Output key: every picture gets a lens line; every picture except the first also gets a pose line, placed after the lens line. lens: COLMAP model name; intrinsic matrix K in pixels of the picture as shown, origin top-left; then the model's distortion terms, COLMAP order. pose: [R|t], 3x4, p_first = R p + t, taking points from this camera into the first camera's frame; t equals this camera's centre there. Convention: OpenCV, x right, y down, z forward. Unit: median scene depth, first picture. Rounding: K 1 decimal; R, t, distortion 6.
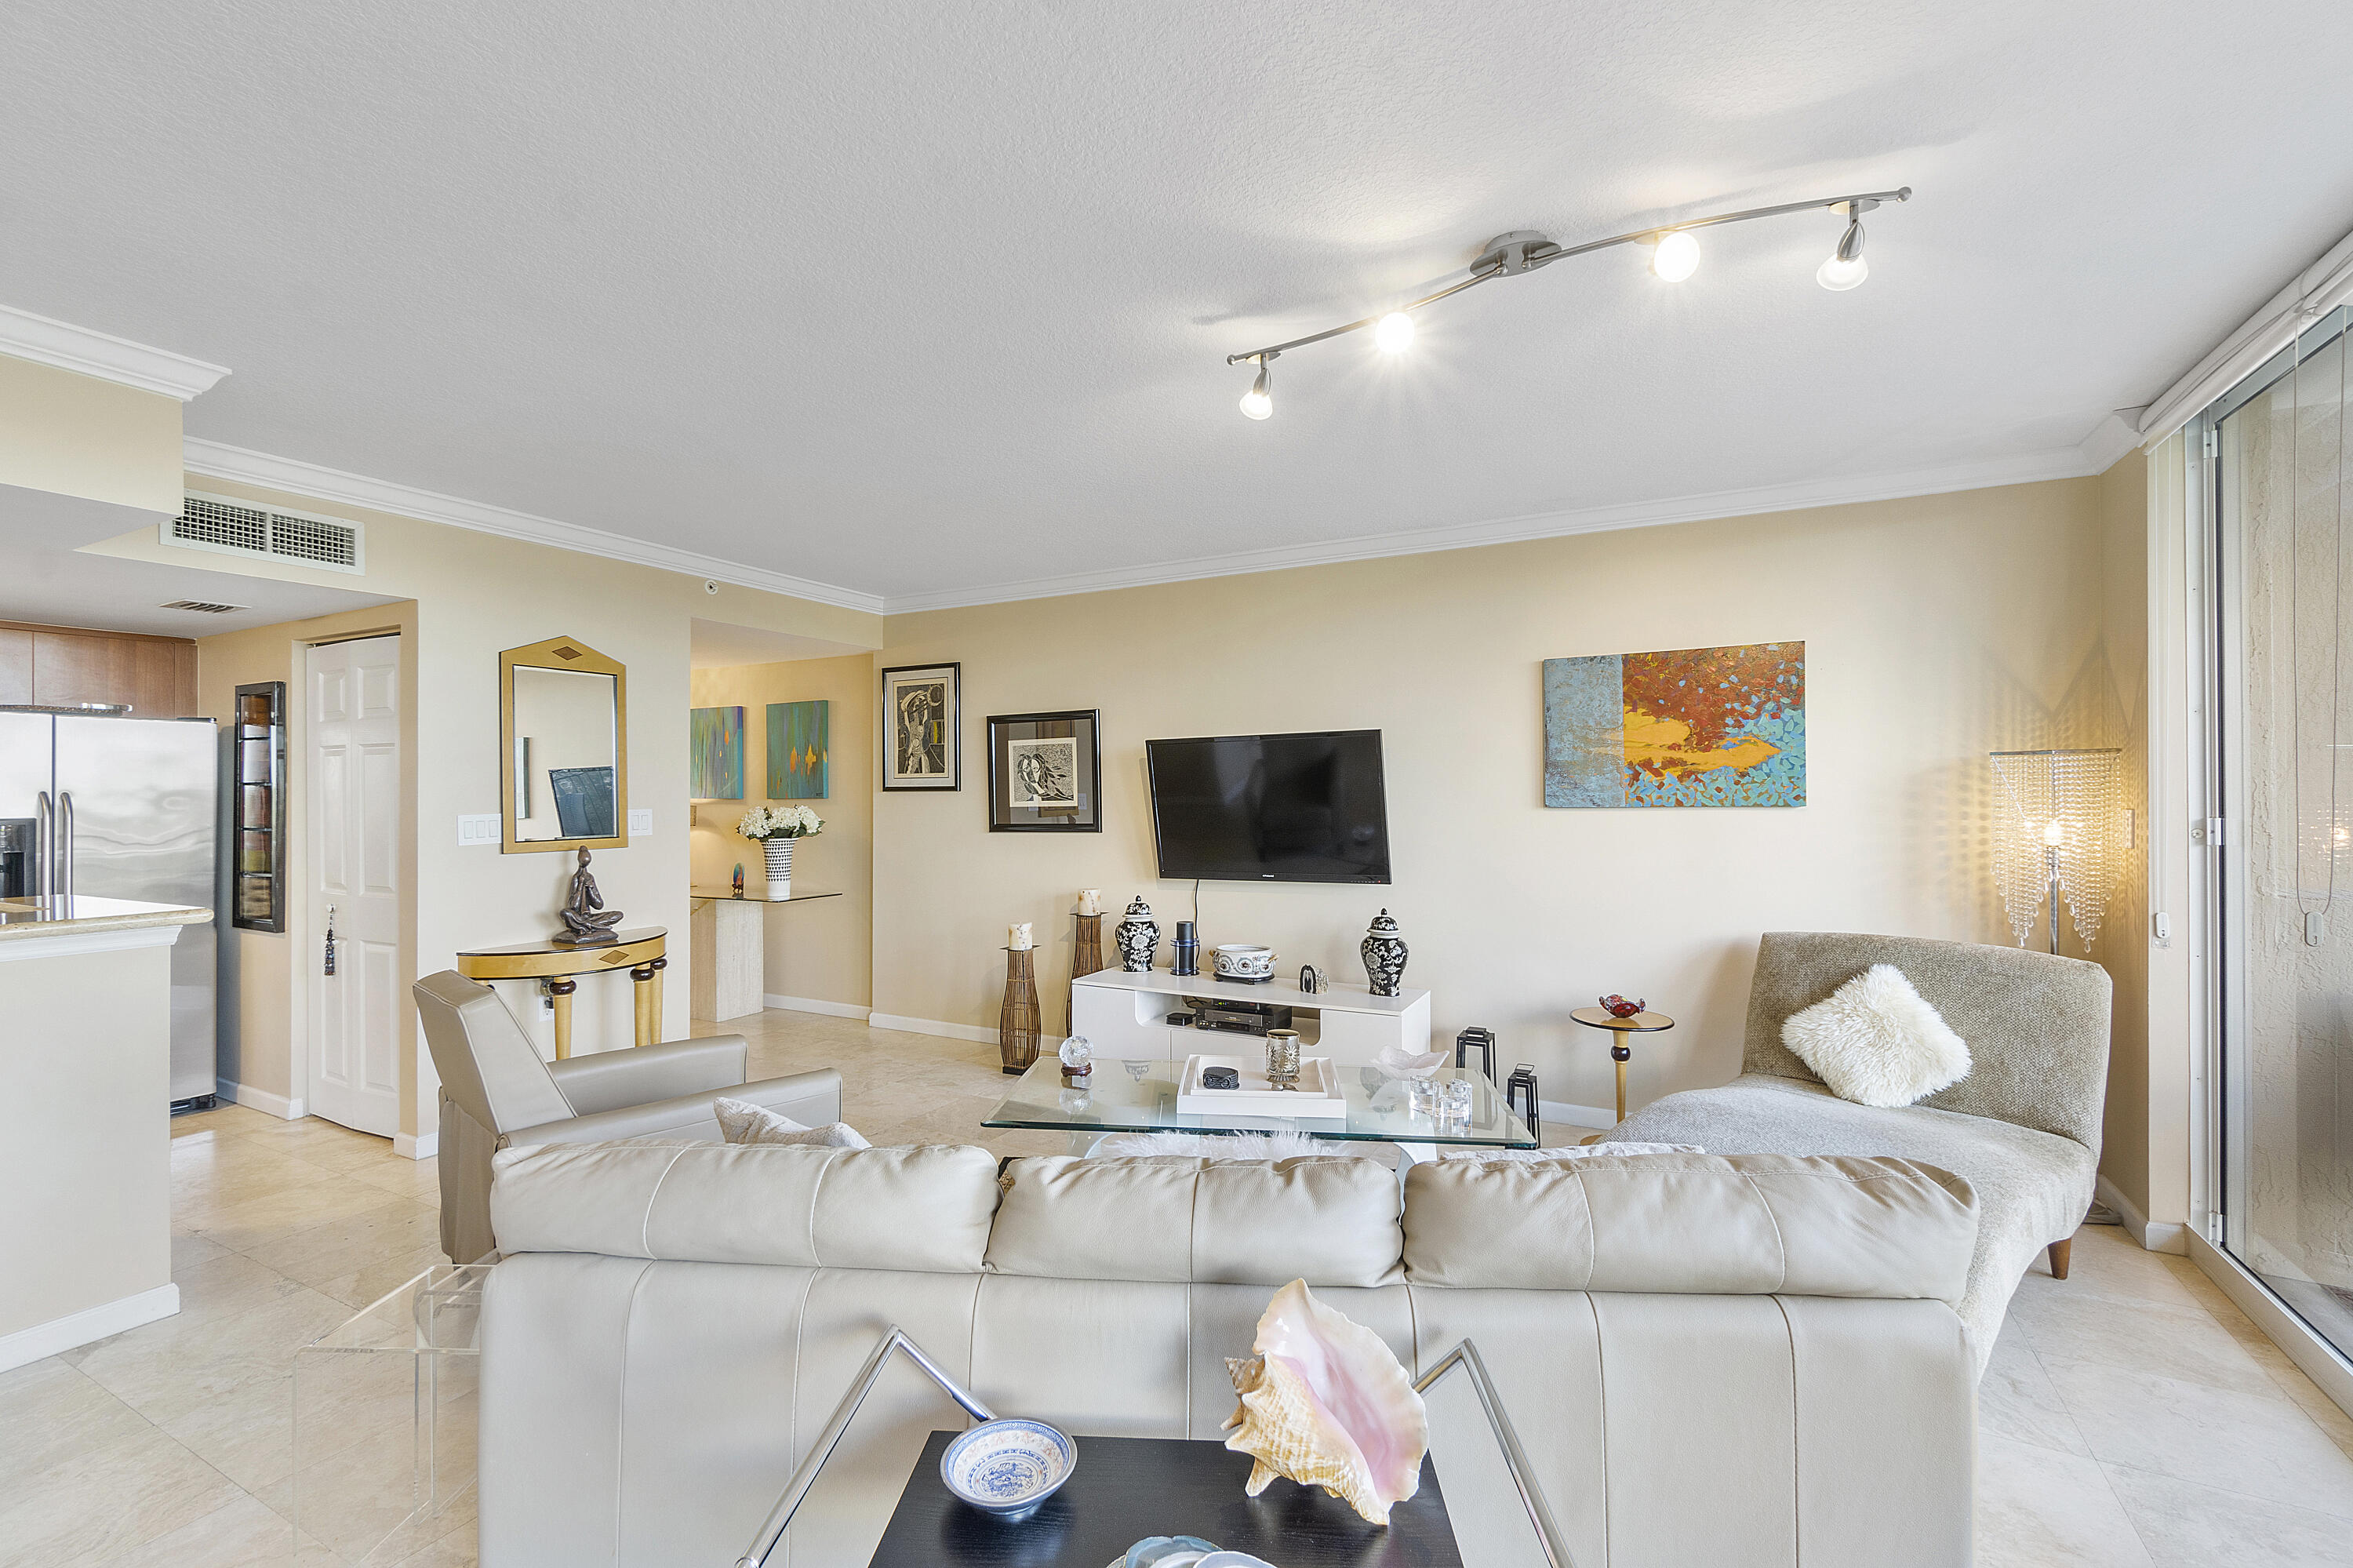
lens RADIAL K [[1017.3, 0, 1169.3], [0, 1017.3, 784.5], [0, 0, 1]] dist [0.000500, 0.000683]
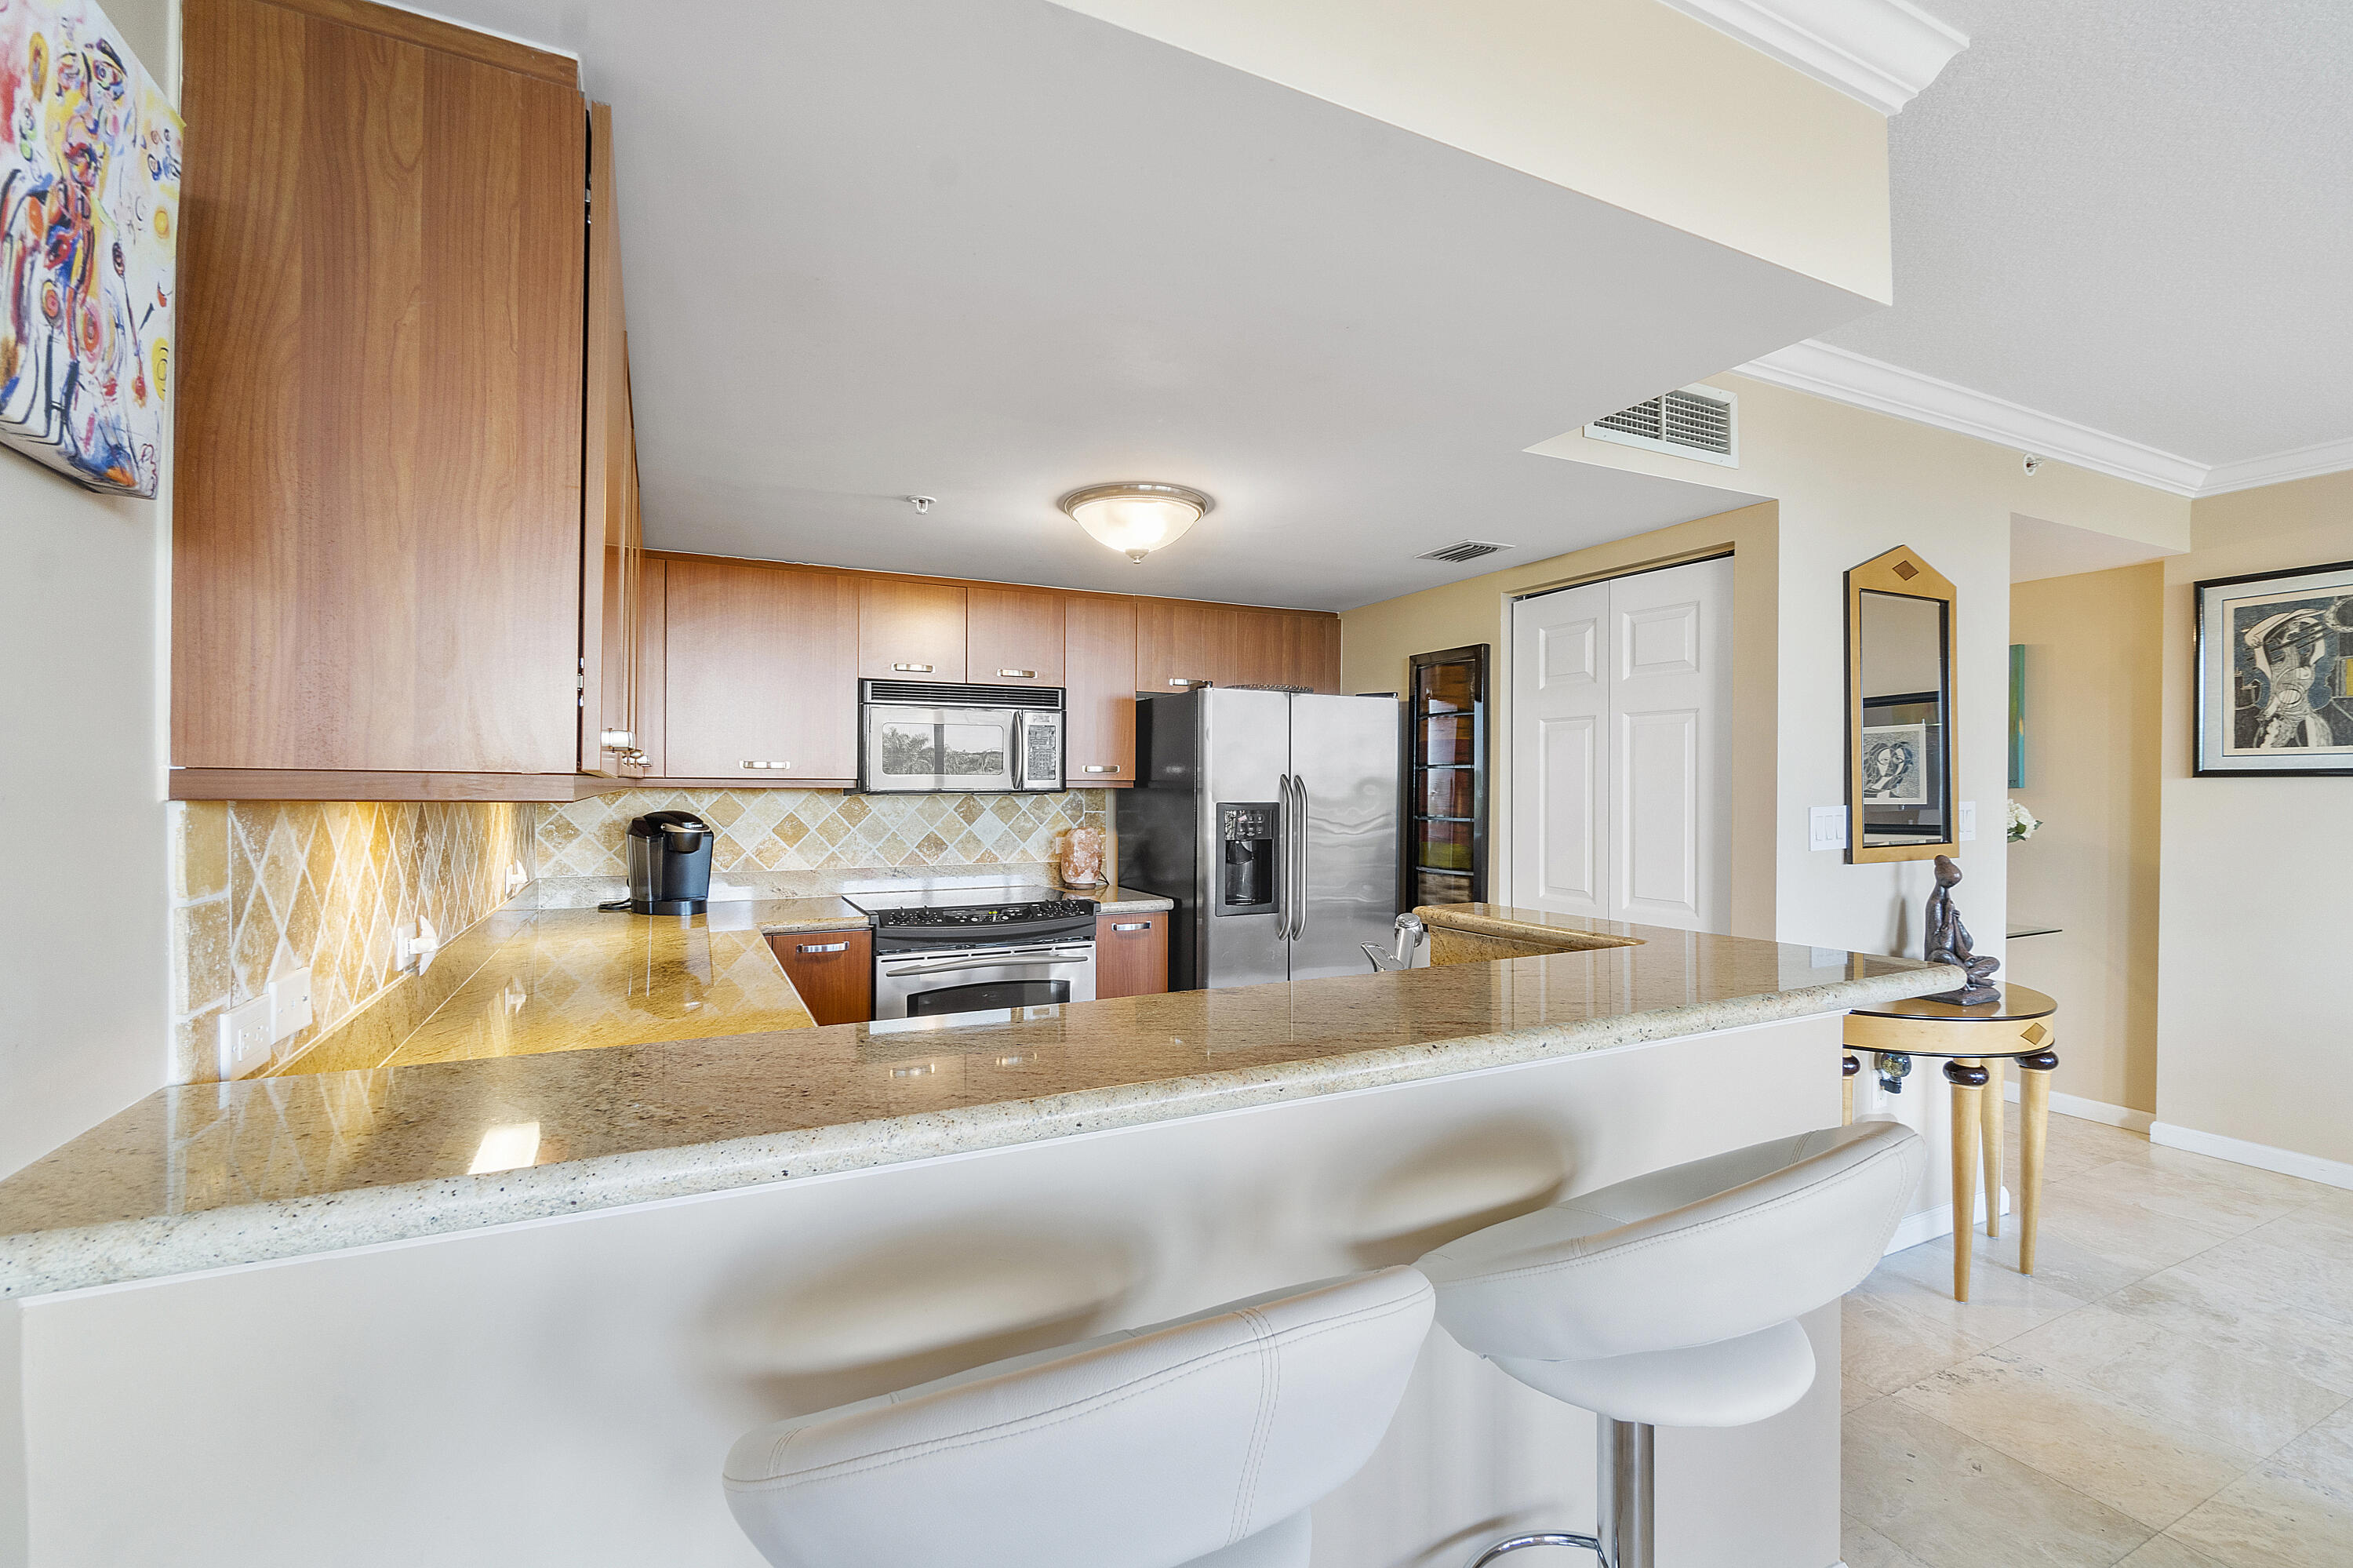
lens RADIAL K [[1017.3, 0, 1180.1], [0, 1017.3, 780.3], [0, 0, 1]] dist [0.000500, 0.000683]
pose [[0.815617, 0.001264, -0.578591, -0.439811], [0.000575, 0.999995, 0.002996, 0.006601], [0.578592, -0.002776, 0.815612, 0.124137]]
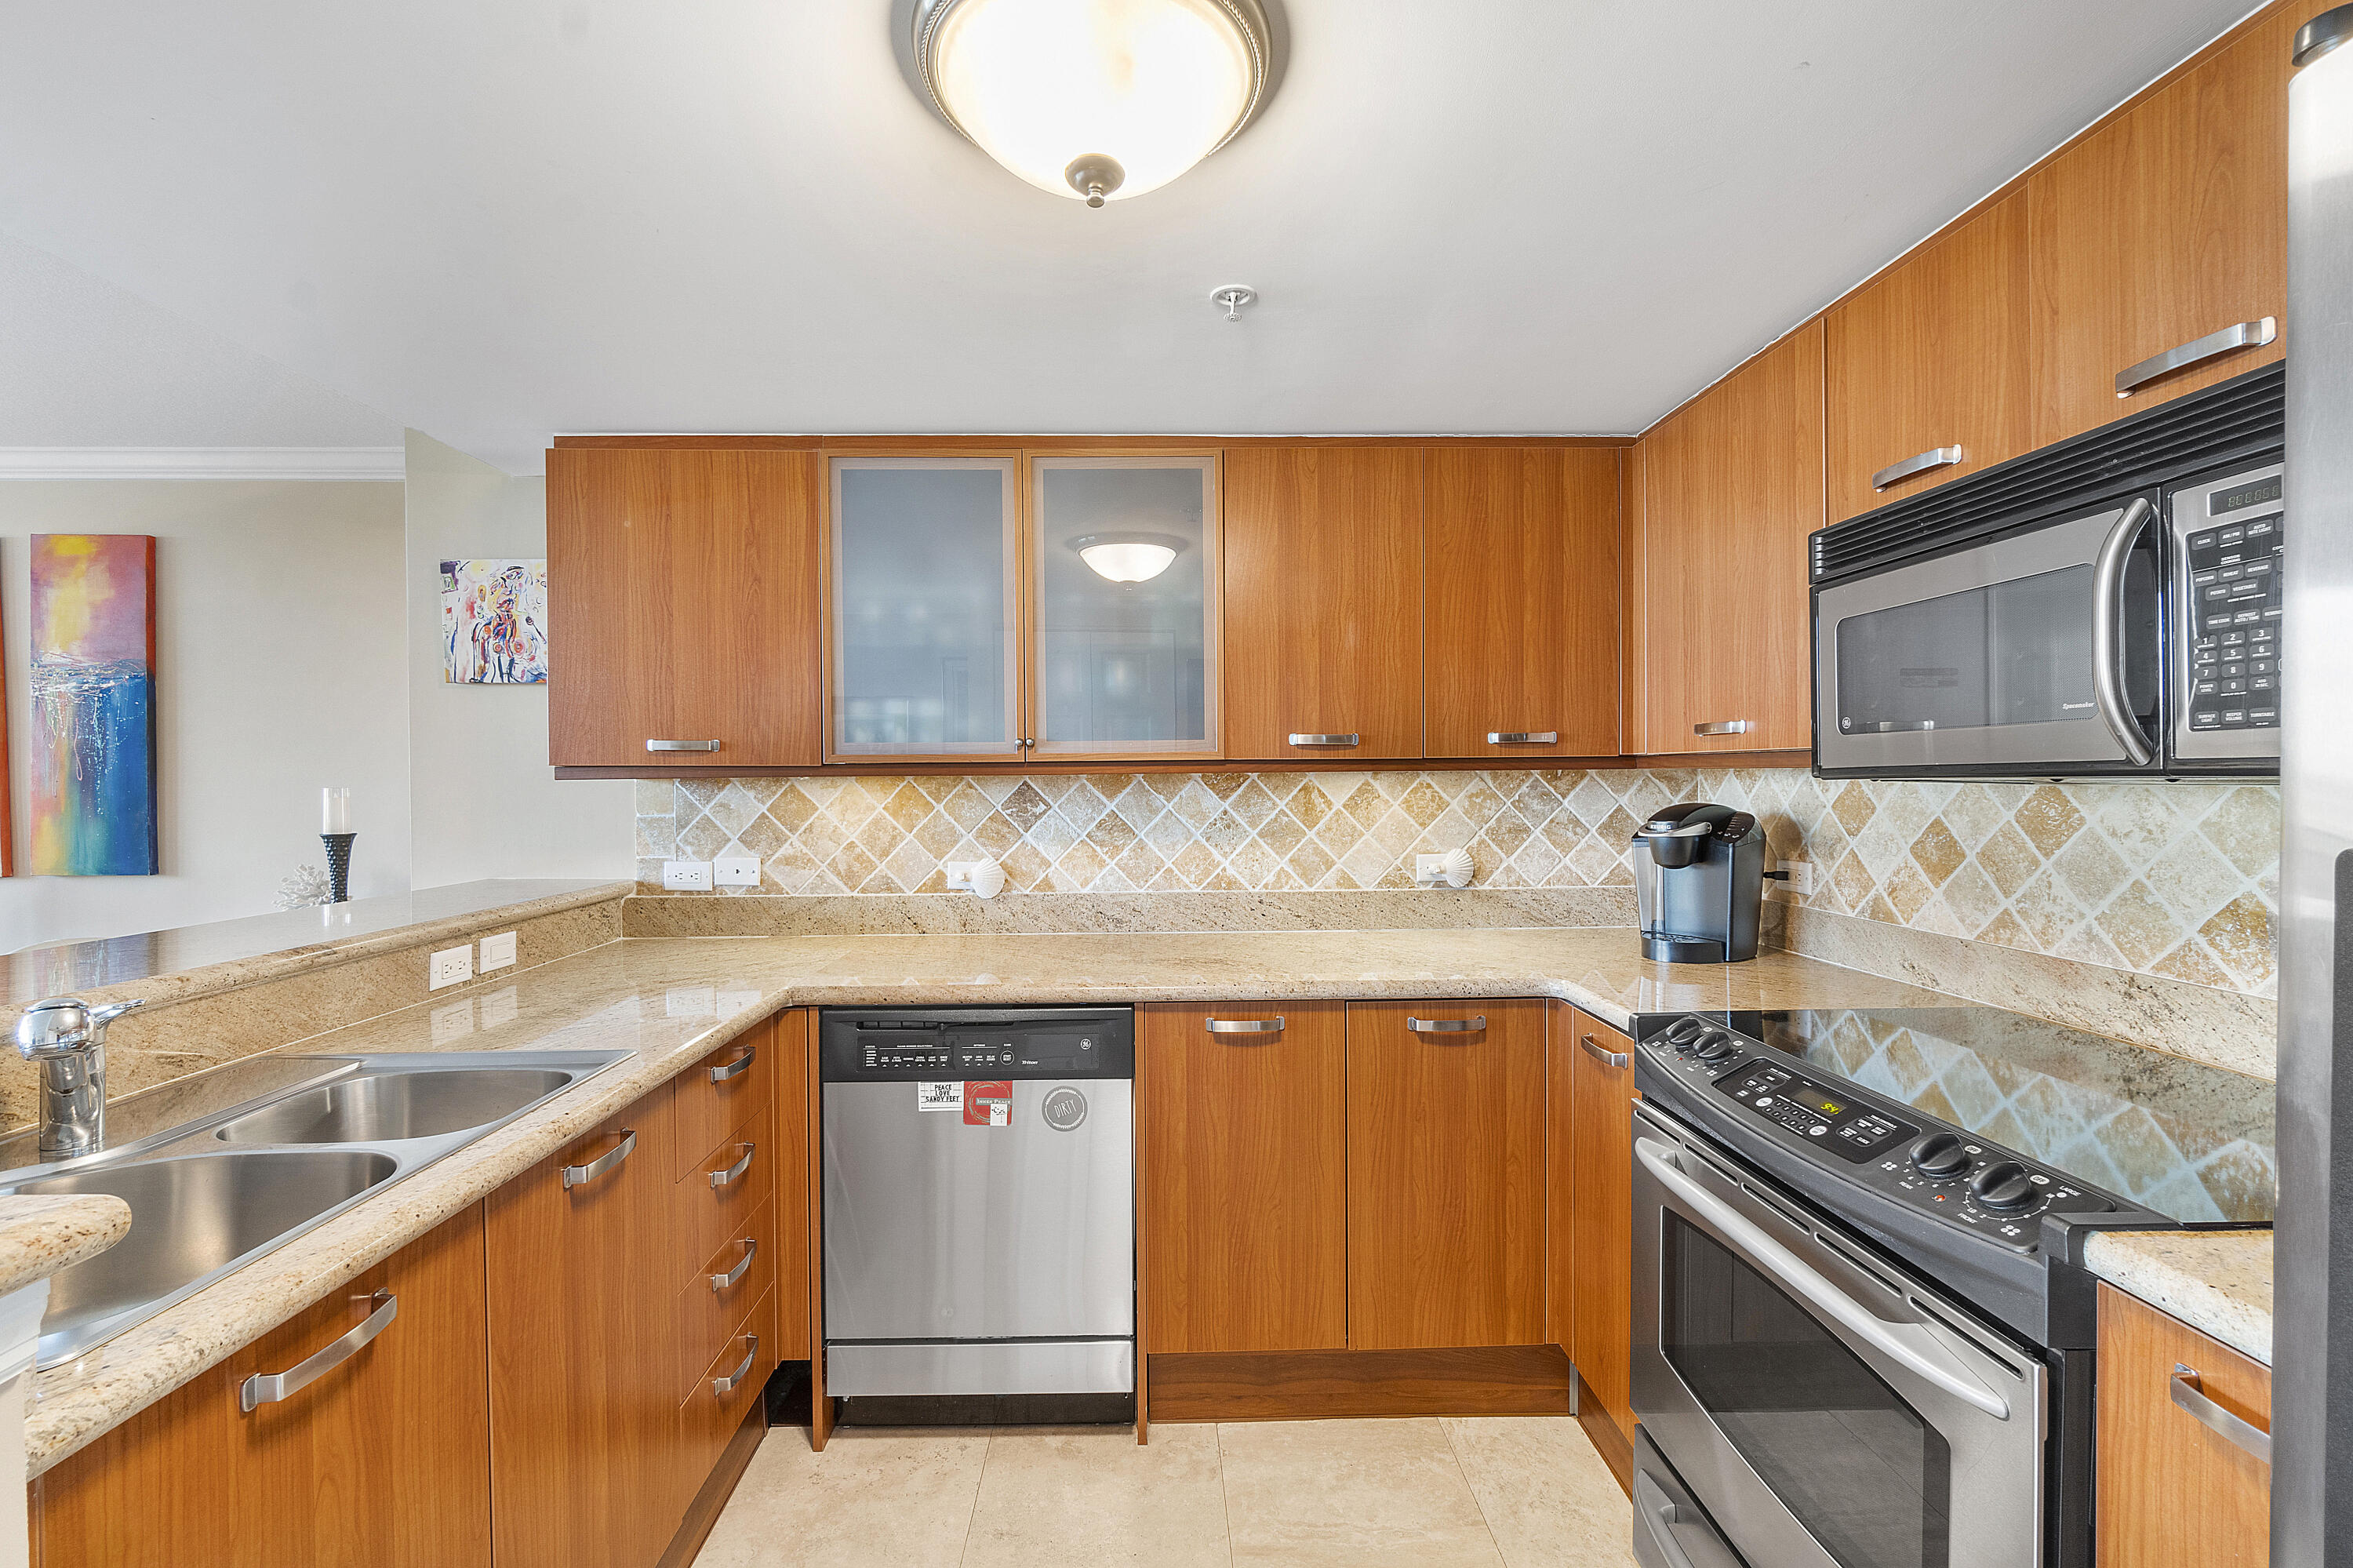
lens RADIAL K [[1017.3, 0, 1177.9], [0, 1017.3, 783.3], [0, 0, 1]] dist [0.000500, 0.000683]
pose [[-0.868165, 0.010770, -0.496159, -0.619846], [0.013391, 0.999909, -0.001727, 0.014229], [0.496095, -0.008143, -0.868230, 0.594095]]
